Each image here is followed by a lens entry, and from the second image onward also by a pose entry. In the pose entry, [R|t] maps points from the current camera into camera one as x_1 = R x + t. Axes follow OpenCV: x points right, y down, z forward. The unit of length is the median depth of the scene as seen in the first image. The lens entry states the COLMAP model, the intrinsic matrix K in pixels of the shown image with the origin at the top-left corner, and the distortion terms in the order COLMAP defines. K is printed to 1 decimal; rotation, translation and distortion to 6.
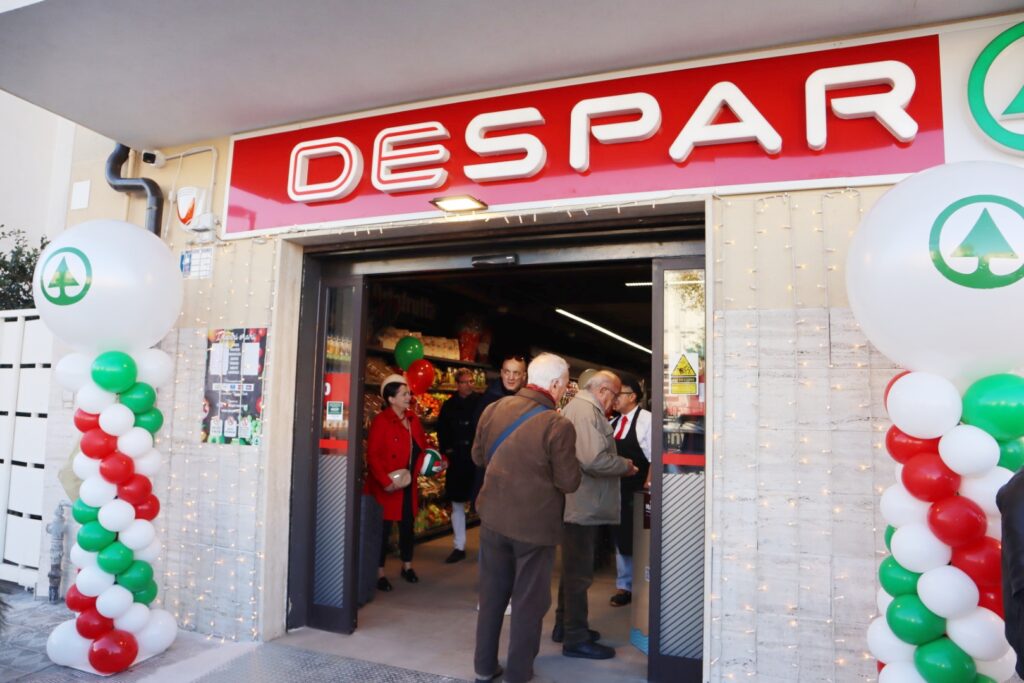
lens RADIAL K [[723.0, 0, 514.4], [0, 723.0, 343.0], [0, 0, 1]] dist [-0.126864, 0.079363]
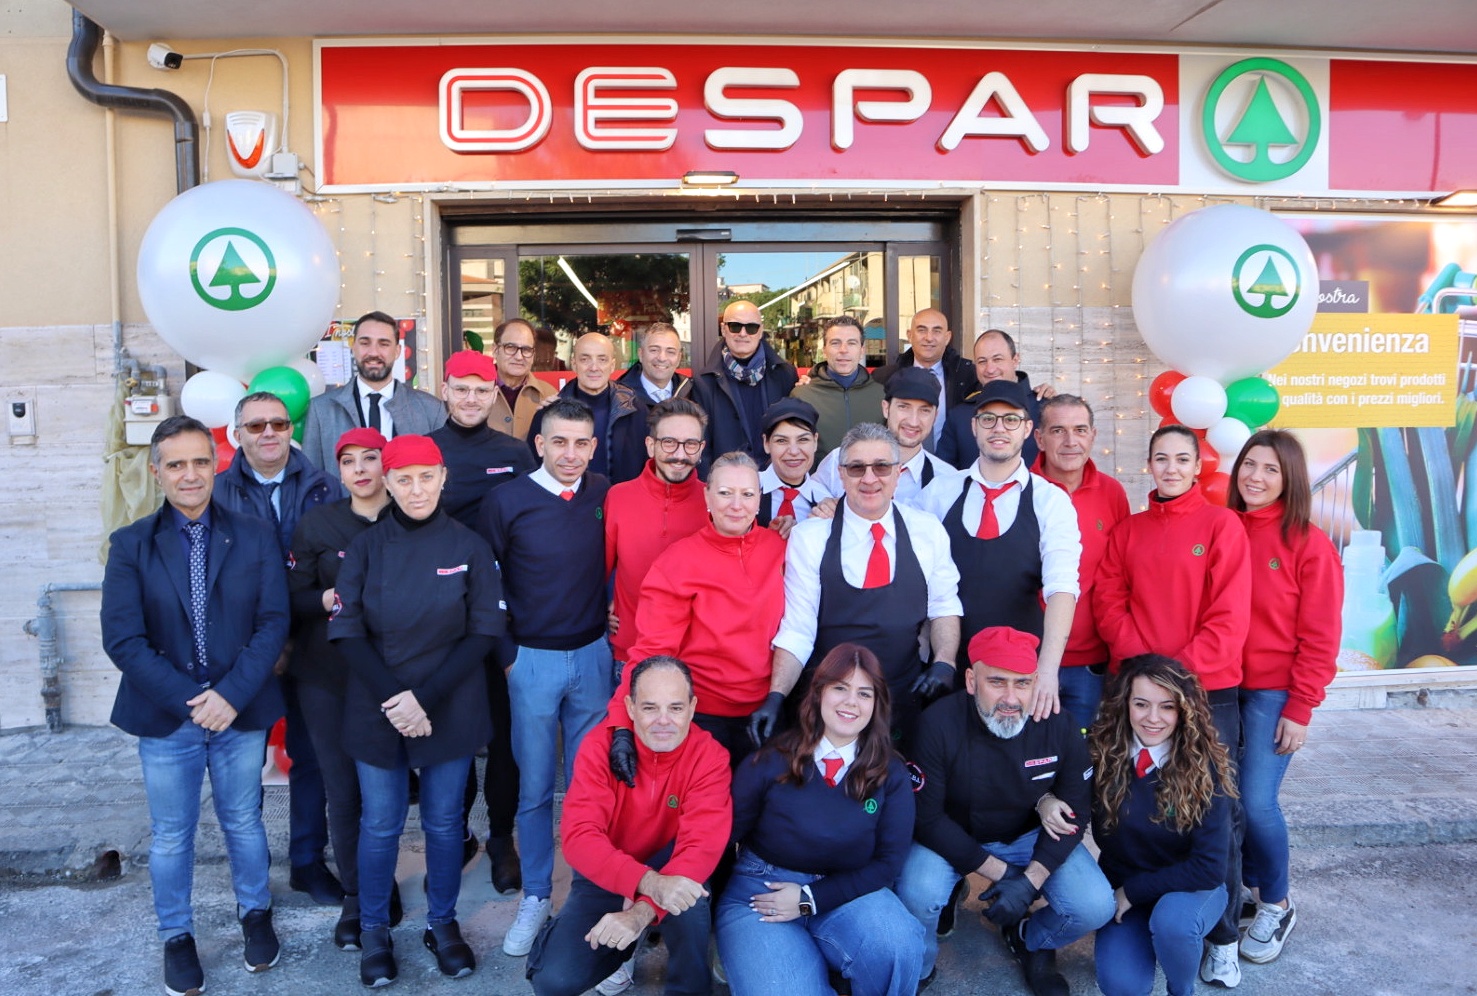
lens RADIAL K [[1125.4, 0, 729.3], [0, 1125.4, 458.4], [0, 0, 1]] dist [-0.137024, 0.090094]
pose [[0.891429, -0.077577, 0.446470, -0.629000], [-0.006097, 0.983096, 0.182992, -0.100572], [-0.453119, -0.165846, 0.875887, -0.215799]]
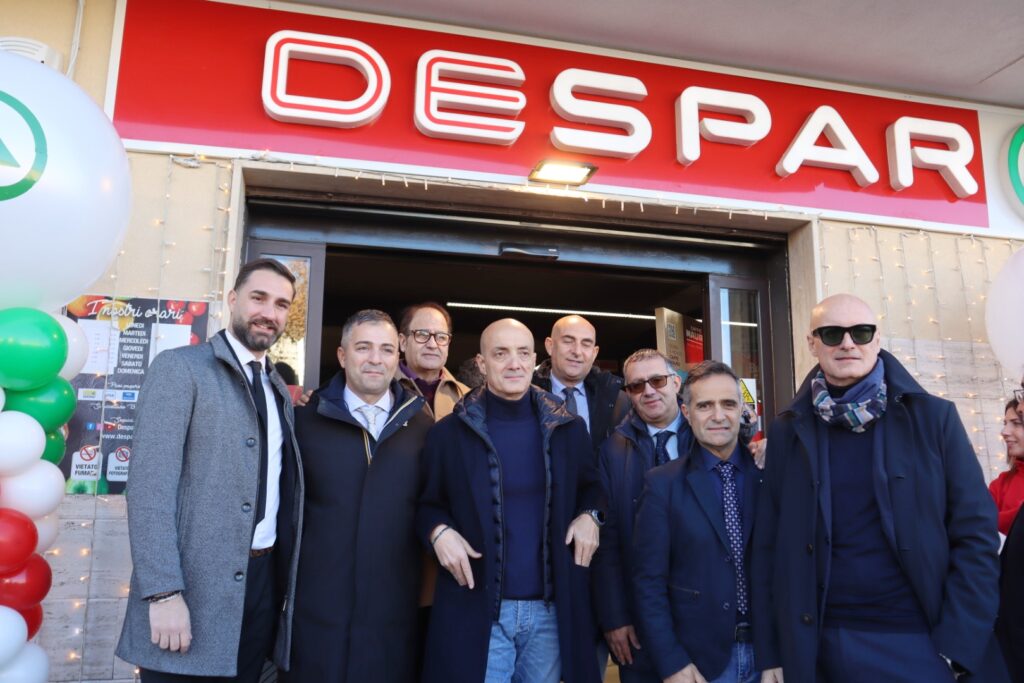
lens RADIAL K [[823.5, 0, 512.0], [0, 823.5, 341.5], [0, 0, 1]] dist [-0.040719, 0.004533]
pose [[0.802339, 0.084364, 0.590877, -0.593762], [-0.046300, 0.995775, -0.079305, 0.060996], [-0.595071, 0.036272, 0.802855, 0.292680]]
